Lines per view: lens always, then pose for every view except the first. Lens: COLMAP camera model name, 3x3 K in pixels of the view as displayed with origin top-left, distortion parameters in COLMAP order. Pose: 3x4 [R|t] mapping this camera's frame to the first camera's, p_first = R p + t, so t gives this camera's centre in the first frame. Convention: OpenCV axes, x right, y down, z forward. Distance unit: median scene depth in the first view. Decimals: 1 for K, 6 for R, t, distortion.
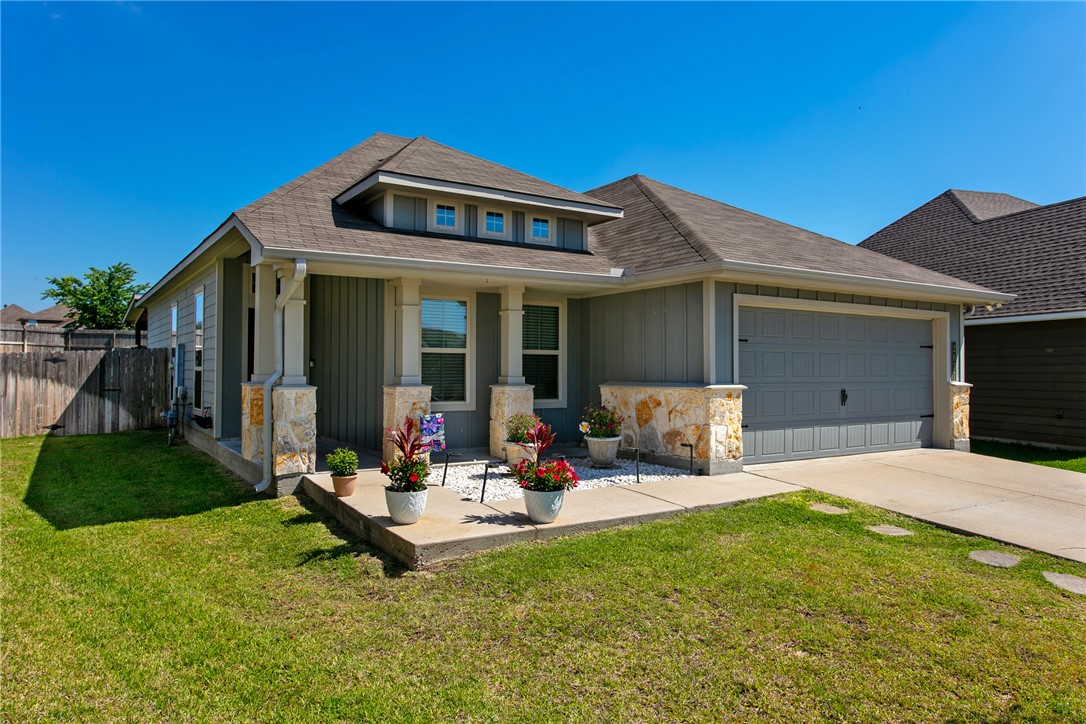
lens RADIAL K [[728.6, 0, 543.0], [0, 728.6, 362.0], [0, 0, 1]] dist [0.002744, 0.000919]
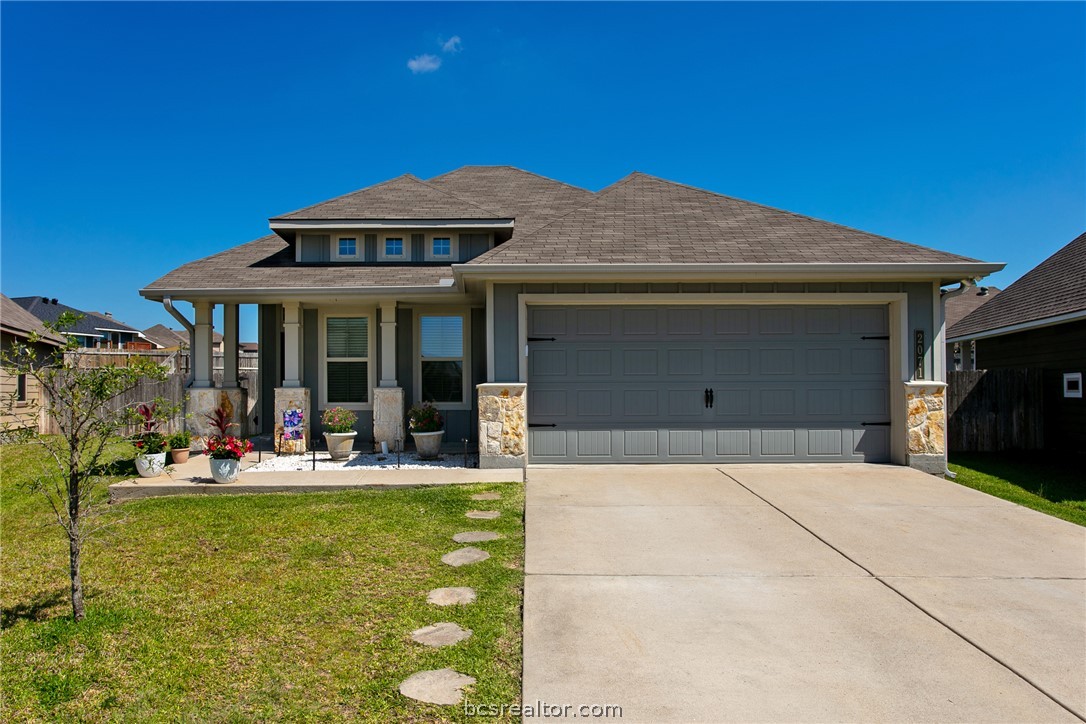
lens RADIAL K [[822.1, 0, 543.5], [0, 822.1, 385.6], [0, 0, 1]] dist [-0.006193, 0.005666]
pose [[0.838648, -0.015472, -0.544454, 0.876412], [0.013239, 0.999880, -0.008023, 0.042317], [0.544513, -0.000480, 0.838752, 0.046663]]
